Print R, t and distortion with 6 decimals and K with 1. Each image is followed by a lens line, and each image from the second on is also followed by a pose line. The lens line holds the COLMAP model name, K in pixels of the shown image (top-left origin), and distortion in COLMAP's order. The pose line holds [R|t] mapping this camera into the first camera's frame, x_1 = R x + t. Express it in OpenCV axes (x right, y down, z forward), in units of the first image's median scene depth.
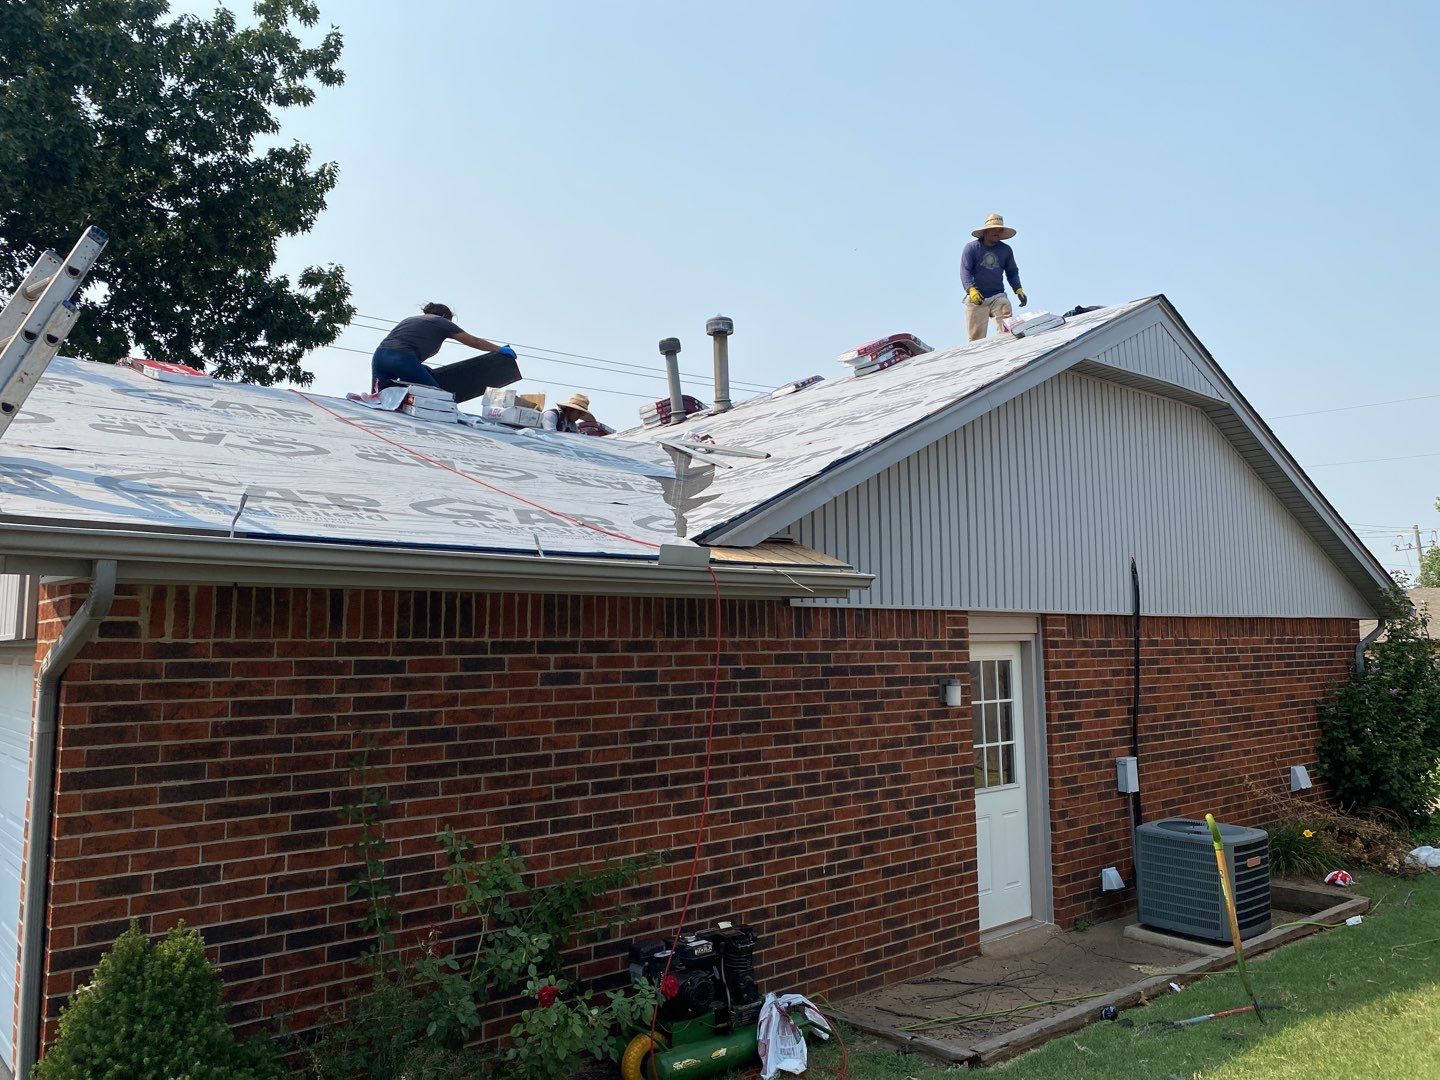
lens RADIAL K [[1096.0, 0, 714.2], [0, 1096.0, 529.3], [0, 0, 1]] dist [0.050131, -0.060906]
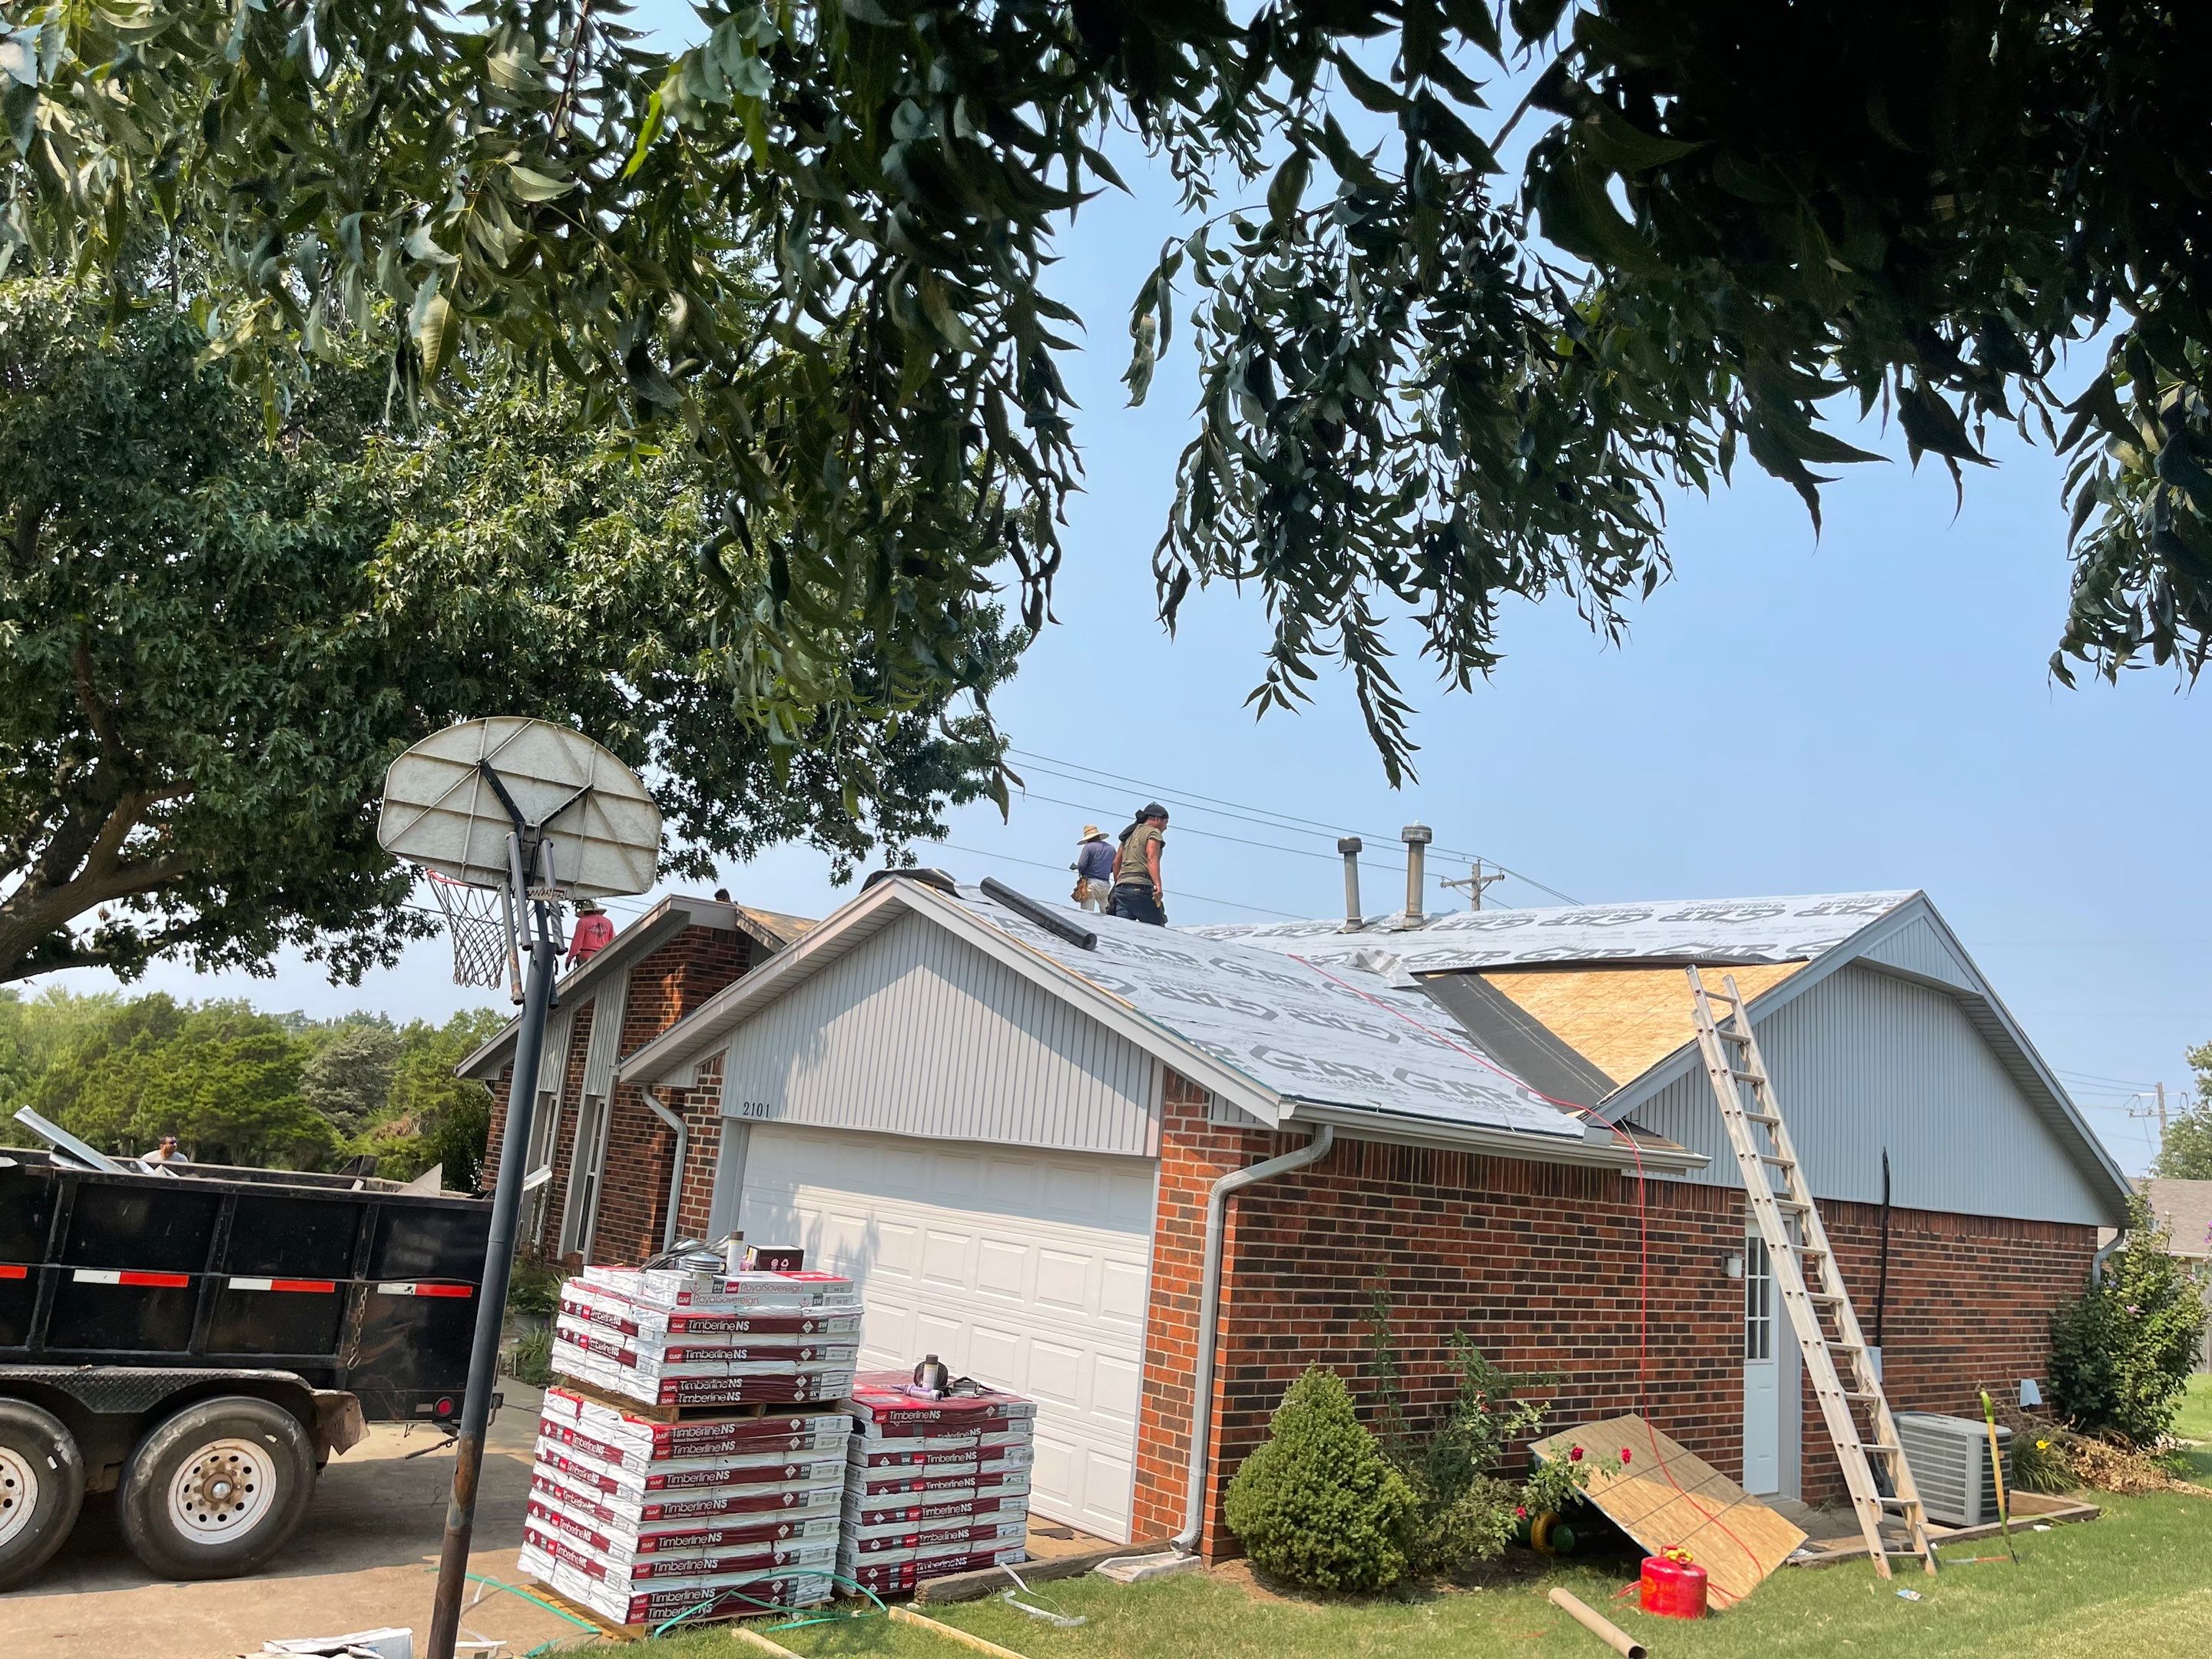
lens RADIAL K [[1683.6, 0, 1122.2], [0, 1683.6, 841.2], [0, 0, 1]] dist [0.050131, -0.060906]
pose [[0.995365, 0.095965, 0.006317, -0.398526], [-0.095125, 0.992064, -0.082220, -0.065828], [-0.014157, 0.081238, 0.996594, -0.637269]]
